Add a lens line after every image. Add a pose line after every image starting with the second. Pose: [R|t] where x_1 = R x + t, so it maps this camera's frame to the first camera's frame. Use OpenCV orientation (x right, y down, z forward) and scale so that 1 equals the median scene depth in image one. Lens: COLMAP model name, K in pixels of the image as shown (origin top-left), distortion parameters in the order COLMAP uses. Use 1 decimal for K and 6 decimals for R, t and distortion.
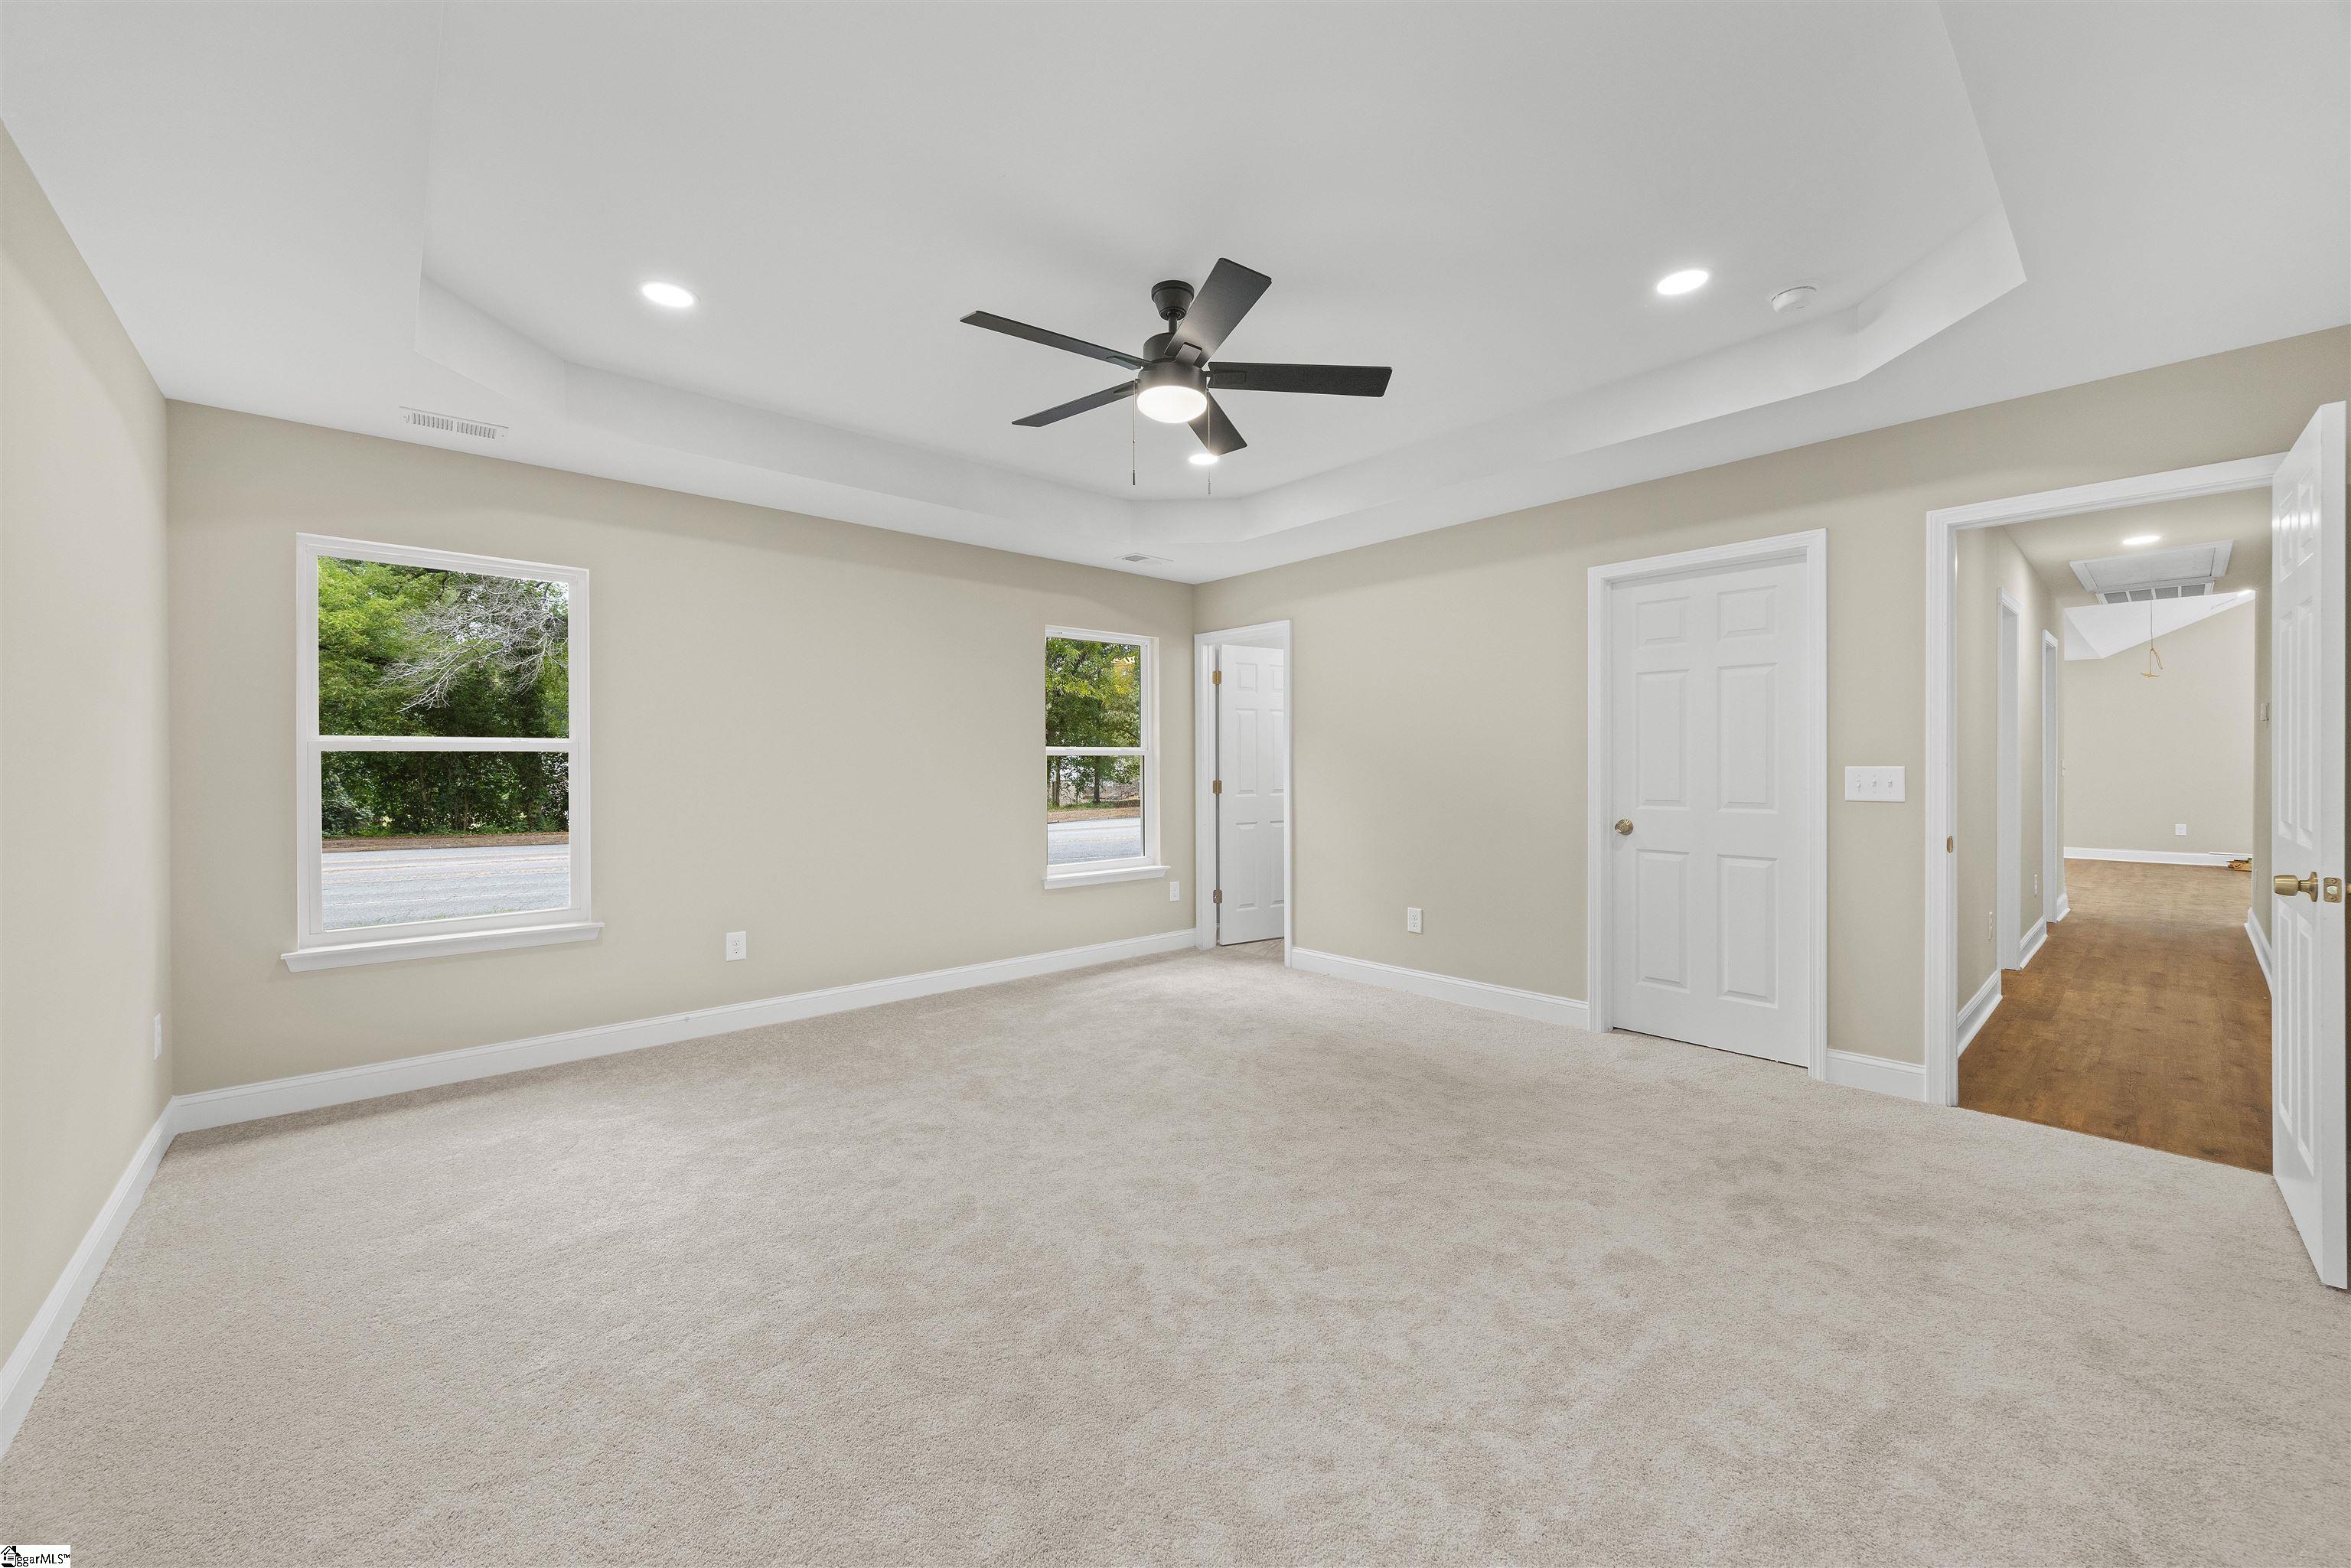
lens RADIAL K [[893.5, 0, 1171.9], [0, 893.5, 777.3], [0, 0, 1]] dist [-0.007274, 0.000732]
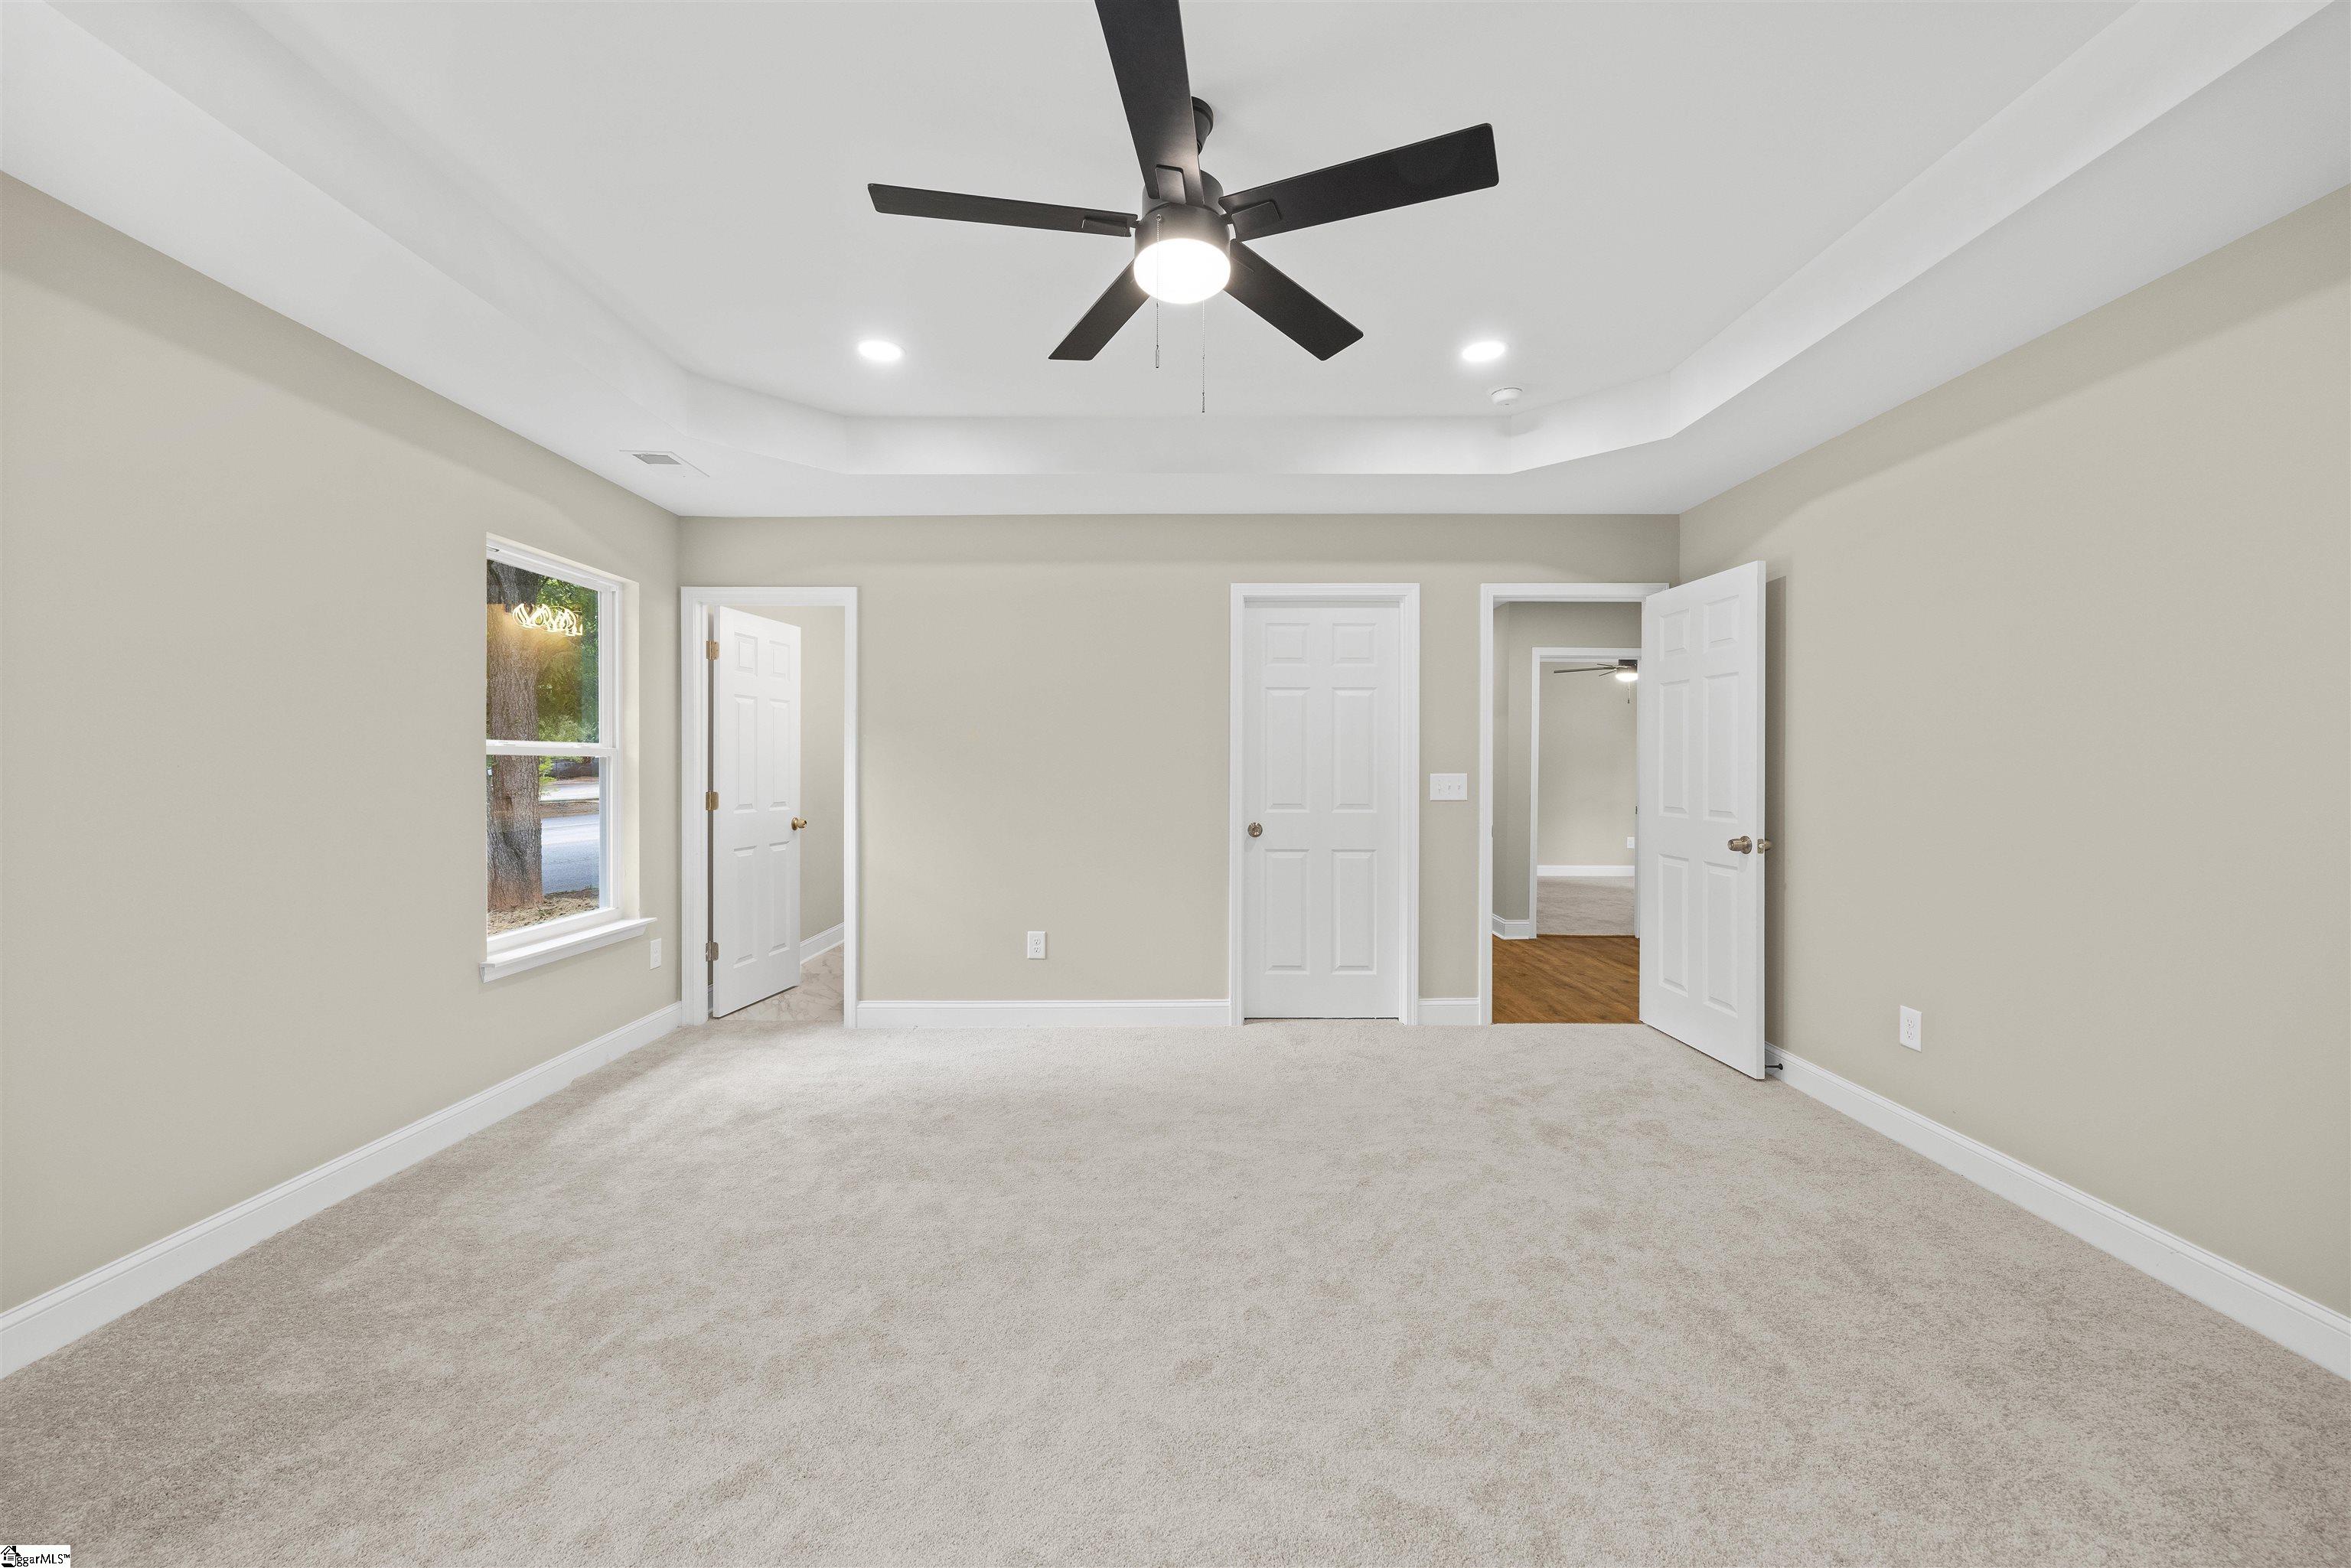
lens RADIAL K [[893.5, 0, 1178.4], [0, 893.5, 773.1], [0, 0, 1]] dist [-0.007274, 0.000732]
pose [[0.663485, 0.001182, 0.748189, -0.380147], [0.008033, 0.999930, -0.008704, -0.003944], [-0.748147, 0.011785, 0.663429, 0.371089]]
